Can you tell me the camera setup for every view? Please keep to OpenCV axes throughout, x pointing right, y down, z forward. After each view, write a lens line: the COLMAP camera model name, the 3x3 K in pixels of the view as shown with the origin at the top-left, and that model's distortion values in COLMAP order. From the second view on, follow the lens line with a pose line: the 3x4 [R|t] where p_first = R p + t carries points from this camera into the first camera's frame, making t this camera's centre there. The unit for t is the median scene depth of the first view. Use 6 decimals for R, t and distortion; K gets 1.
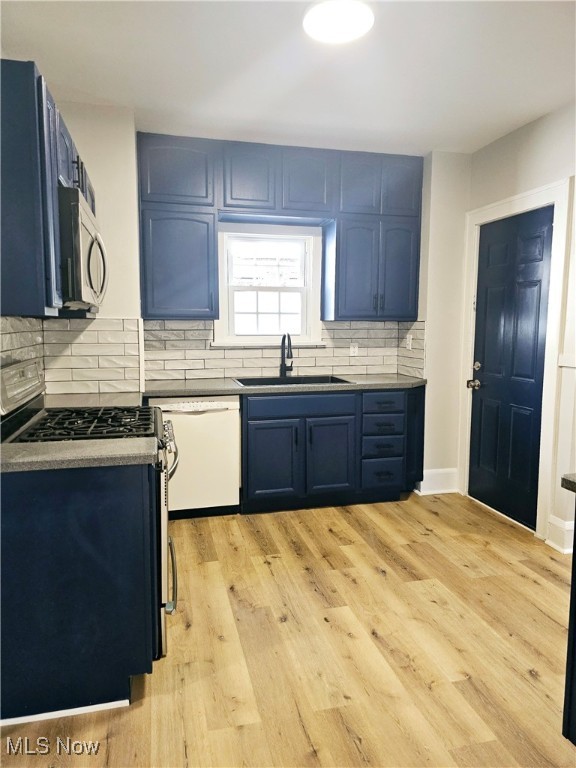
lens RADIAL K [[517.4, 0, 282.9], [0, 517.4, 376.3], [0, 0, 1]] dist [0.059122, -0.057393]
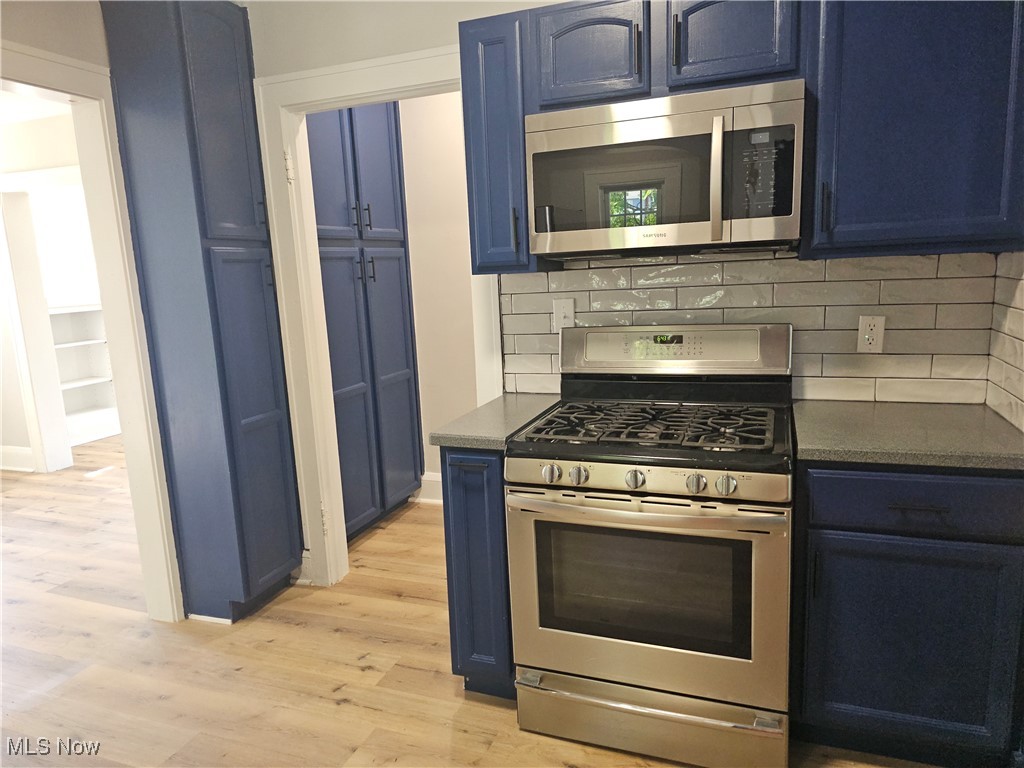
lens RADIAL K [[689.9, 0, 504.8], [0, 689.9, 392.4], [0, 0, 1]] dist [0.059122, -0.057393]
pose [[-0.585559, 0.172202, -0.792128, 0.328423], [-0.037154, 0.970448, 0.238433, -0.113437], [0.809778, 0.169047, -0.561857, 0.967105]]
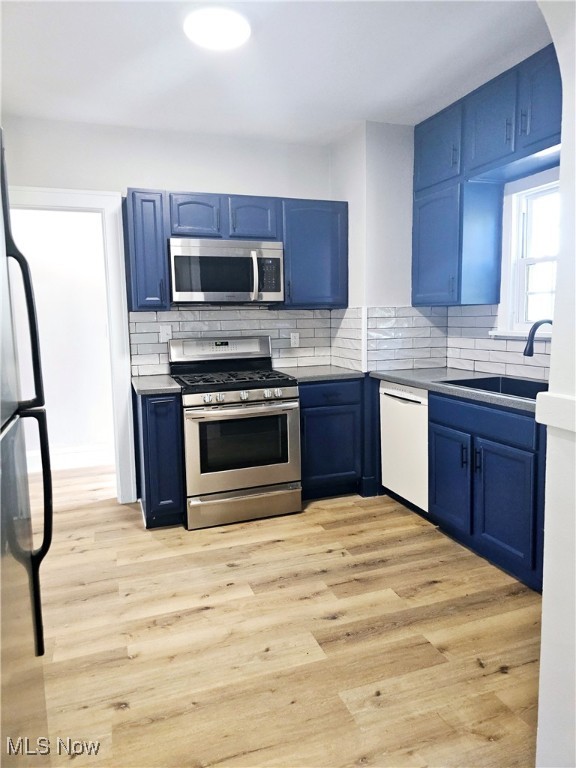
lens RADIAL K [[517.4, 0, 284.7], [0, 517.4, 371.2], [0, 0, 1]] dist [0.059122, -0.057393]
pose [[0.096917, 0.107101, -0.989513, 0.834892], [-0.085371, 0.991424, 0.098946, -0.068783], [0.991624, 0.074886, 0.105229, 0.716425]]
